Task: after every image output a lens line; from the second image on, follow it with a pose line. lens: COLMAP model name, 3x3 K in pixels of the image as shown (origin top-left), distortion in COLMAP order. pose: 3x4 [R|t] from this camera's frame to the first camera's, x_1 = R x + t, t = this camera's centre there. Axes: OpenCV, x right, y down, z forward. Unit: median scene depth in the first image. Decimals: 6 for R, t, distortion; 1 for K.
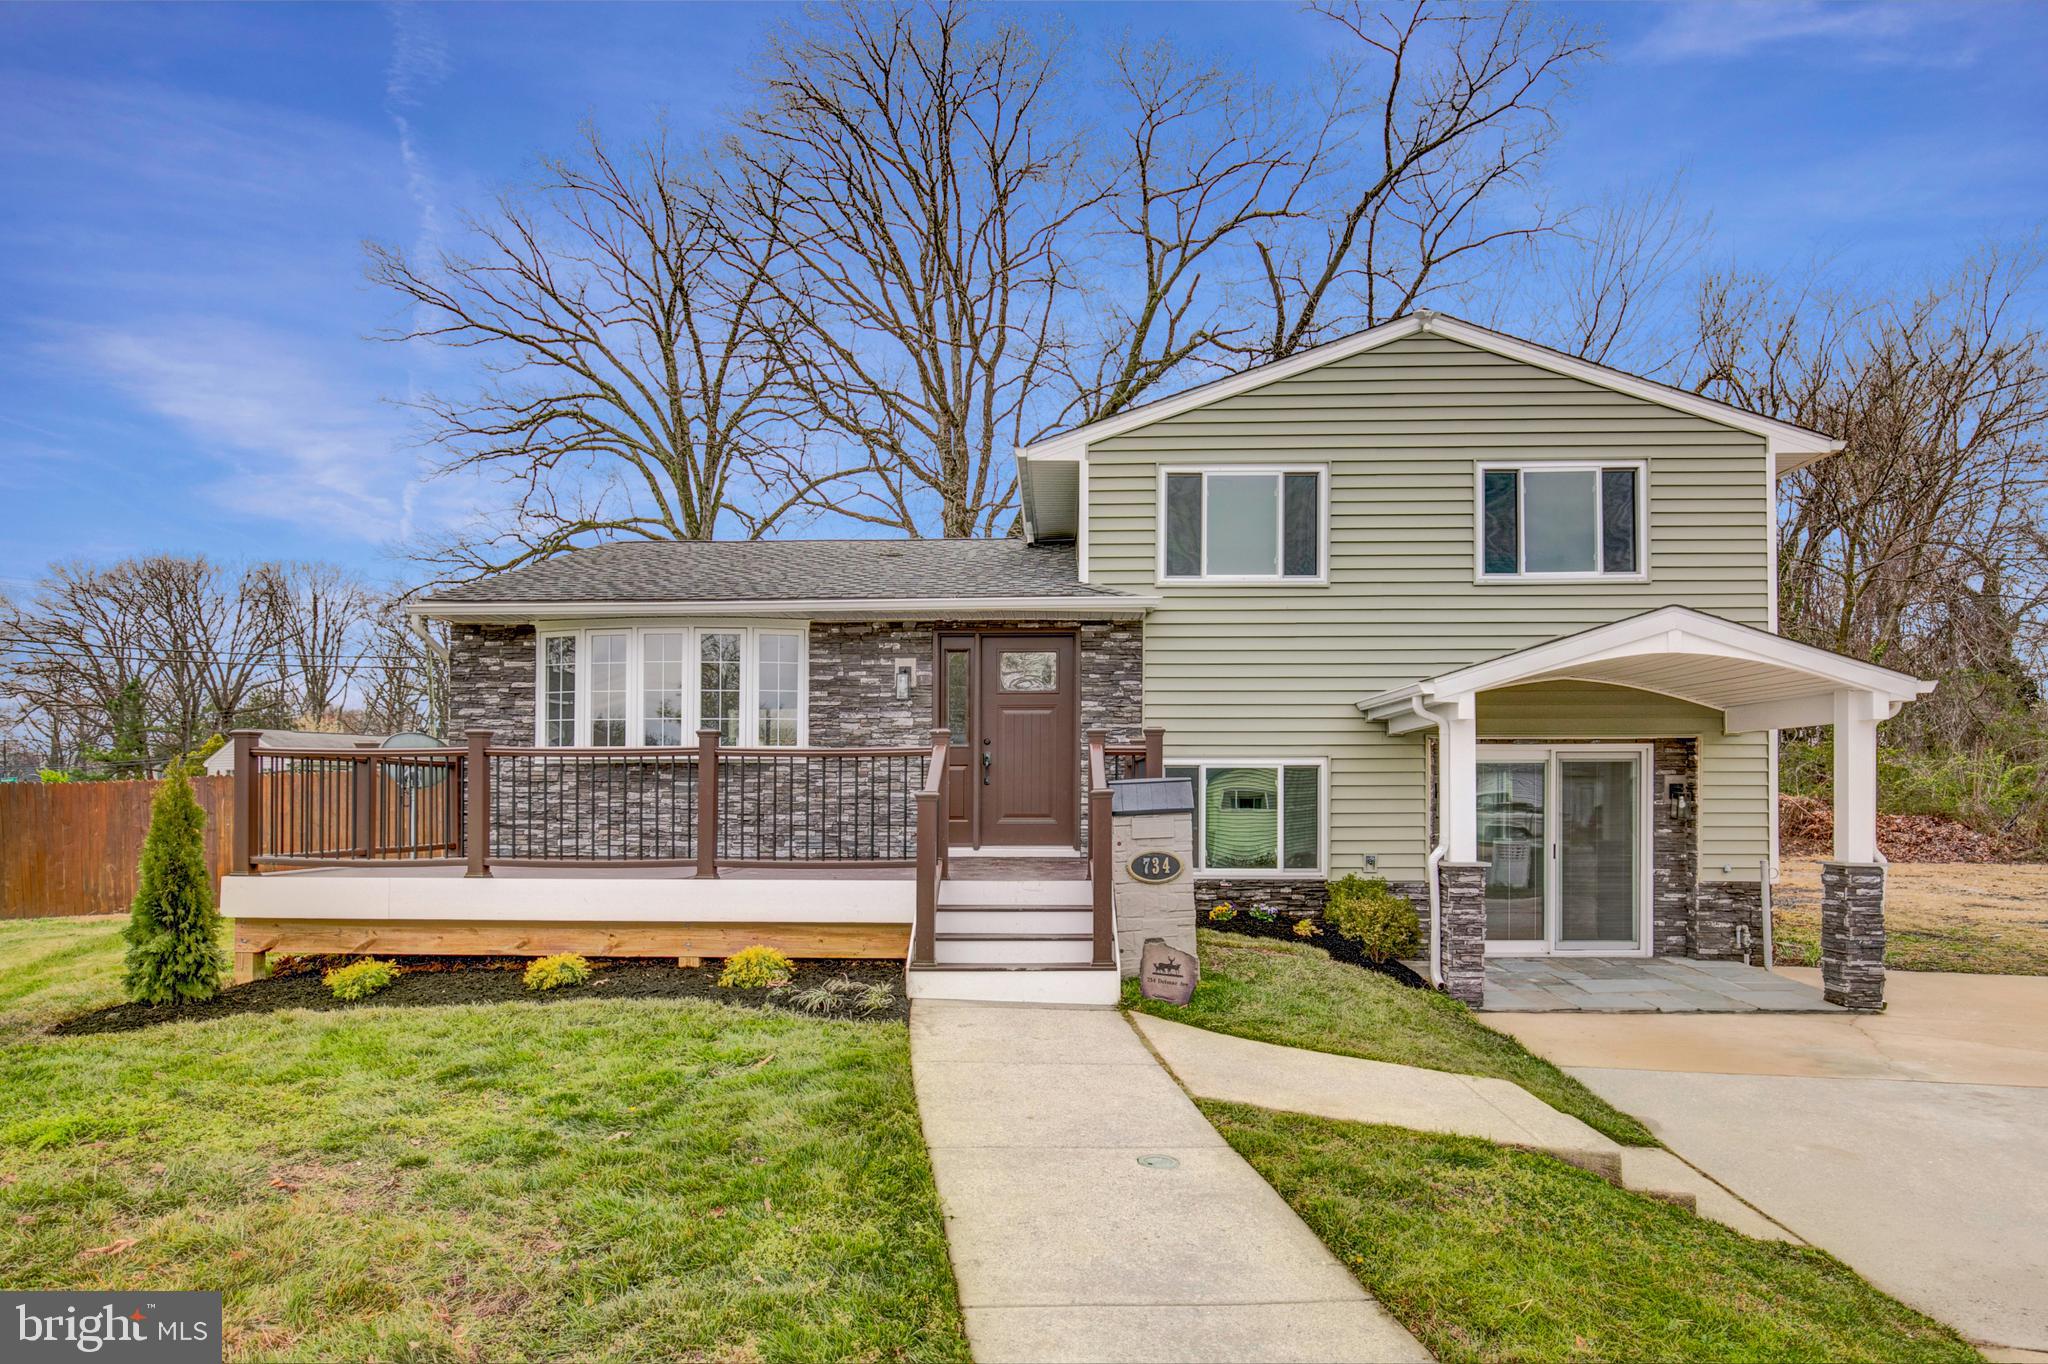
lens RADIAL K [[1172.1, 0, 1020.3], [0, 1172.1, 750.0], [0, 0, 1]] dist [-0.018013, 0.001926]
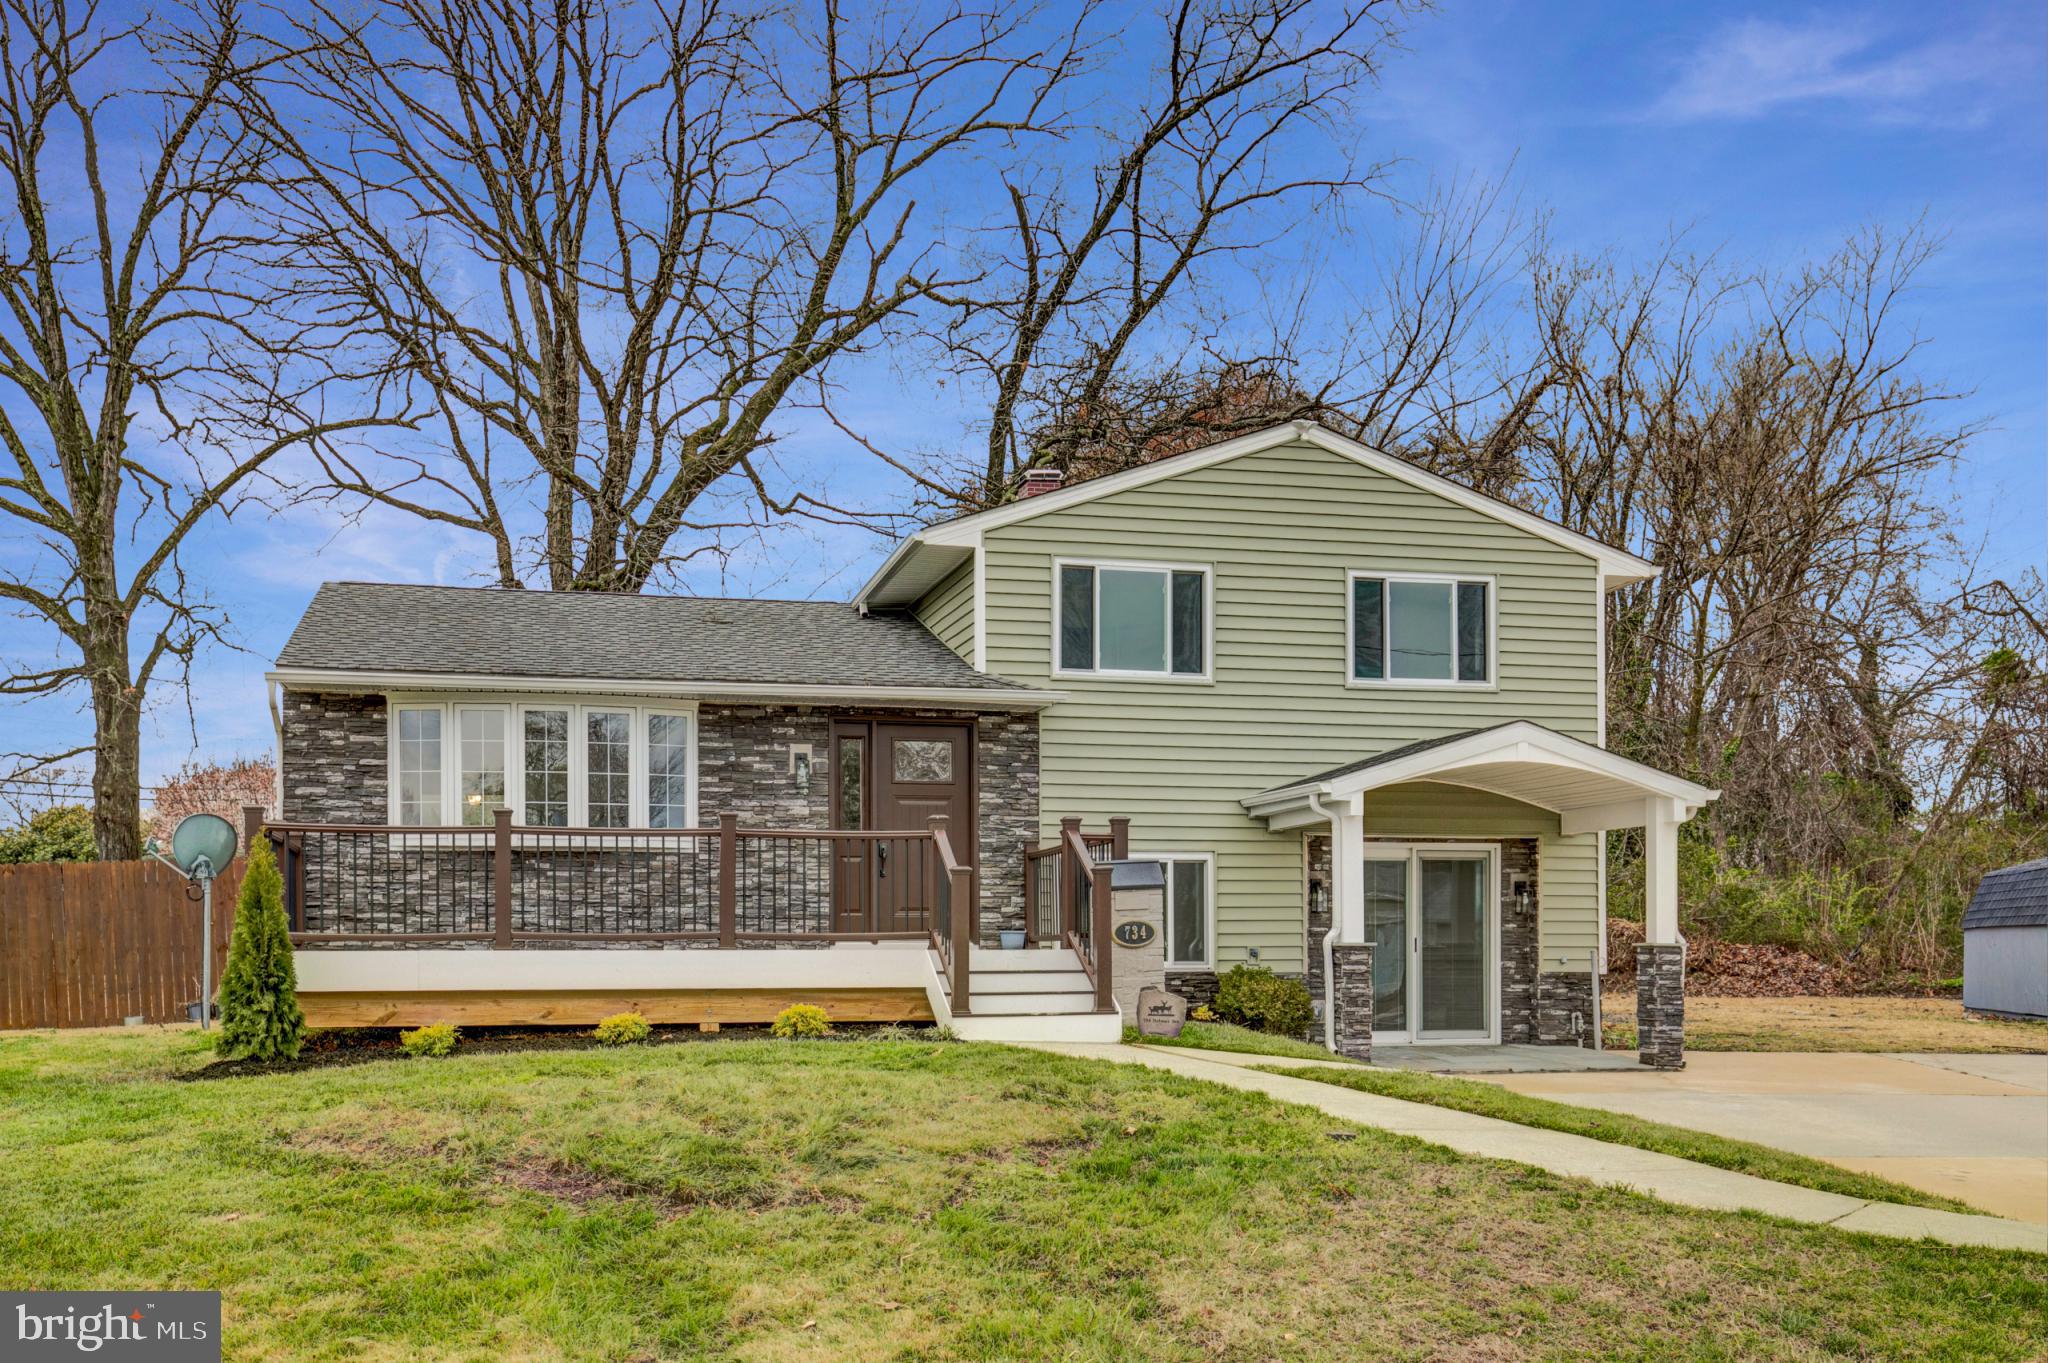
lens RADIAL K [[2062.2, 0, 1019.6], [0, 2062.2, 837.7], [0, 0, 1]] dist [0.014990, -0.002982]
pose [[0.958881, 0.013375, 0.283493, -0.404310], [-0.007435, 0.999730, -0.022018, 0.033792], [-0.283710, 0.019005, 0.958722, -0.666735]]
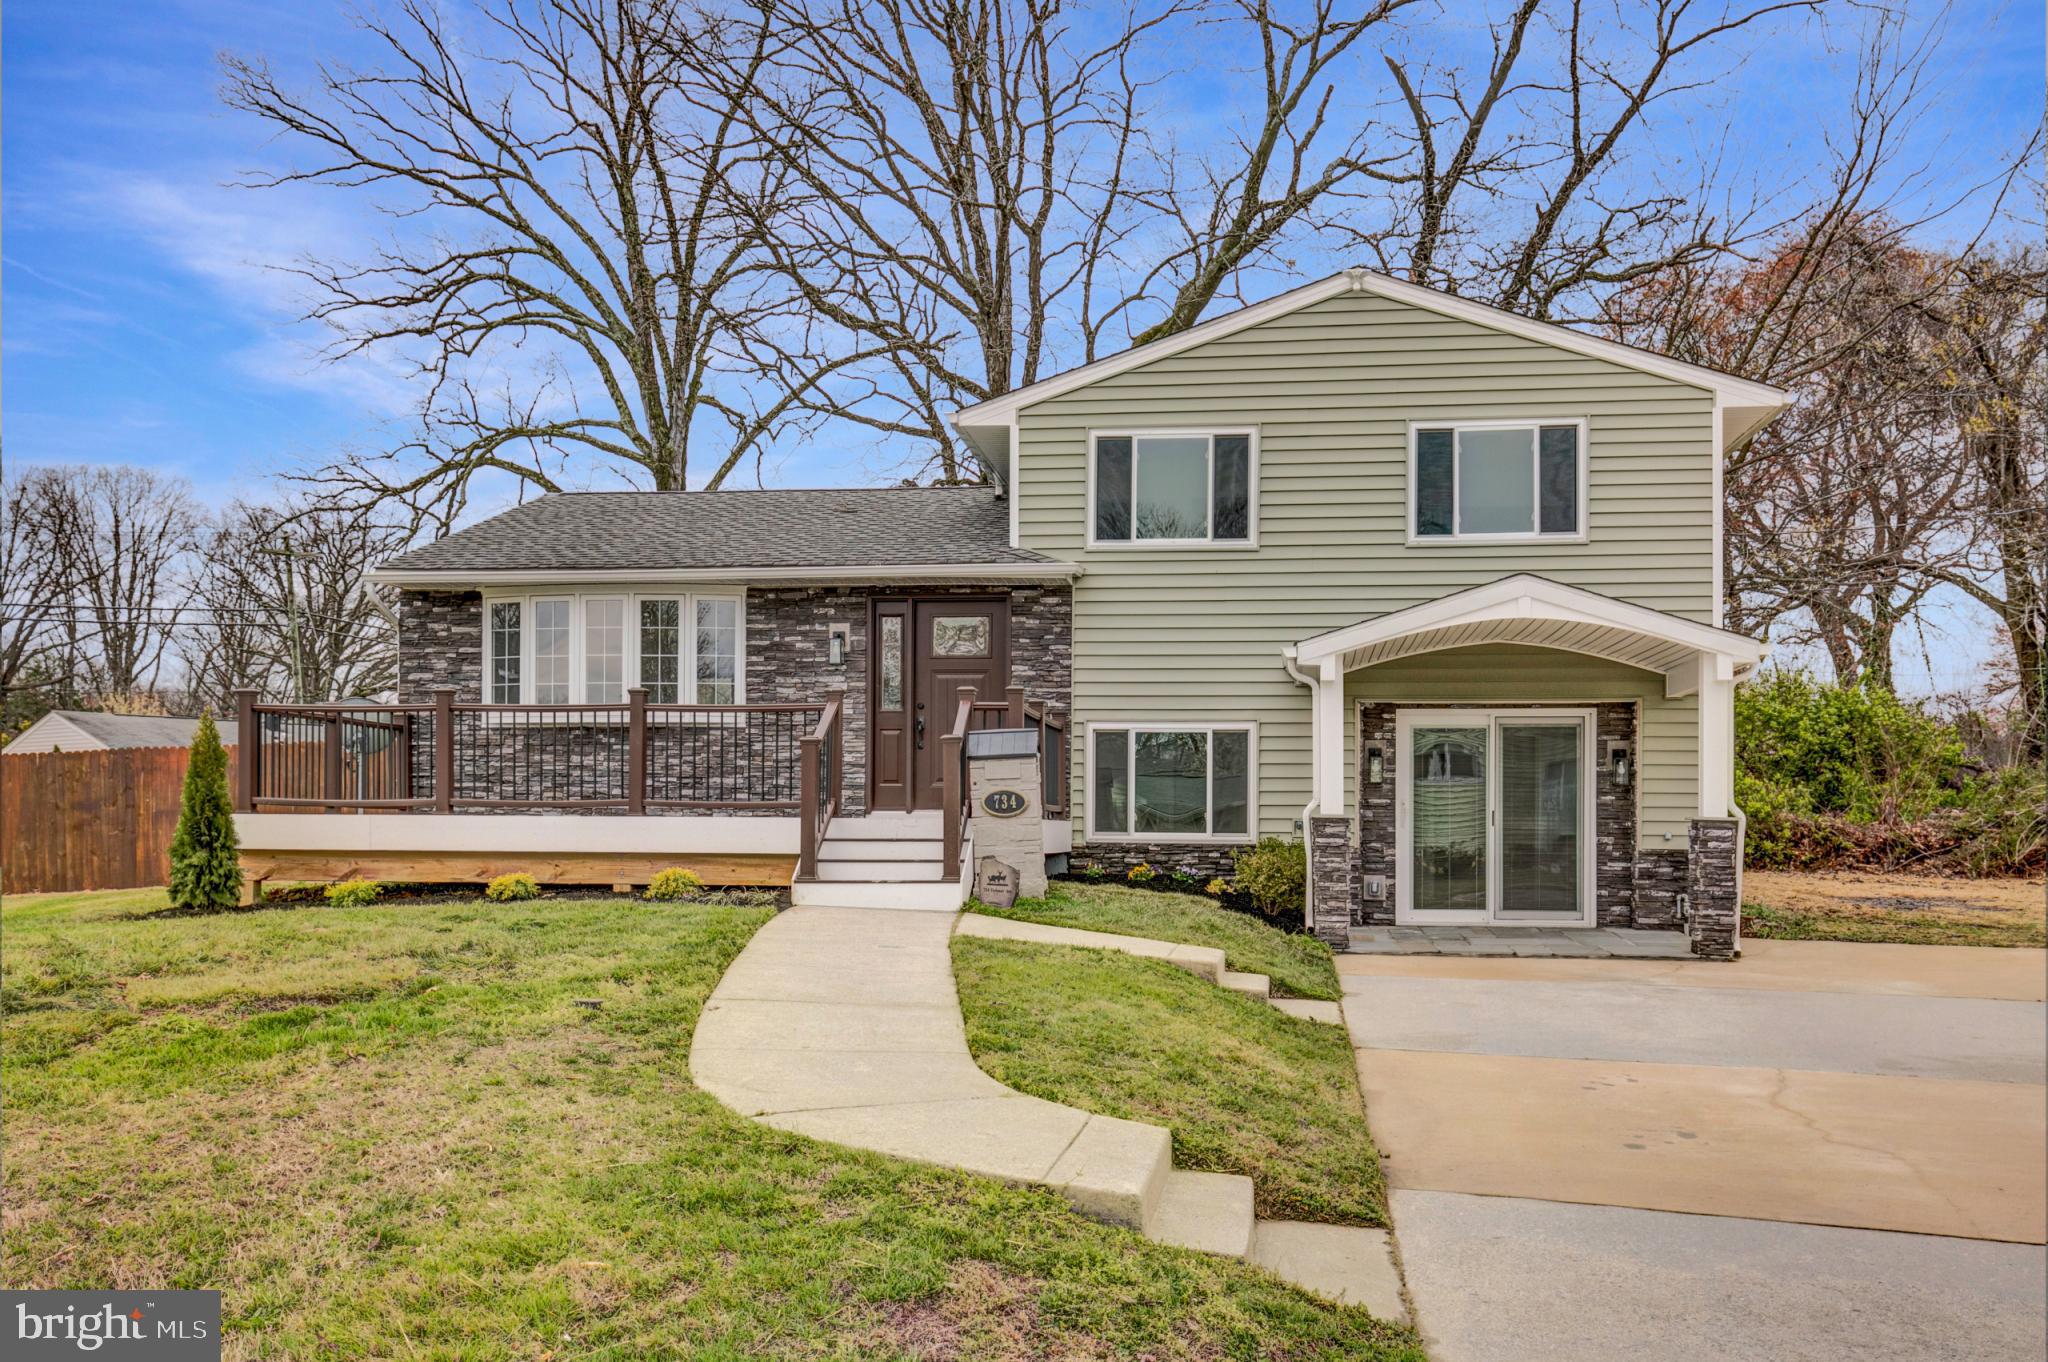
lens RADIAL K [[1943.6, 0, 1026.2], [0, 1943.6, 732.2], [0, 0, 1]] dist [0.013897, 0.084118]
pose [[0.995725, 0.001950, -0.092345, 0.217798], [-0.003088, 0.999921, -0.012177, 0.035520], [0.092313, 0.012410, 0.995653, -0.655408]]
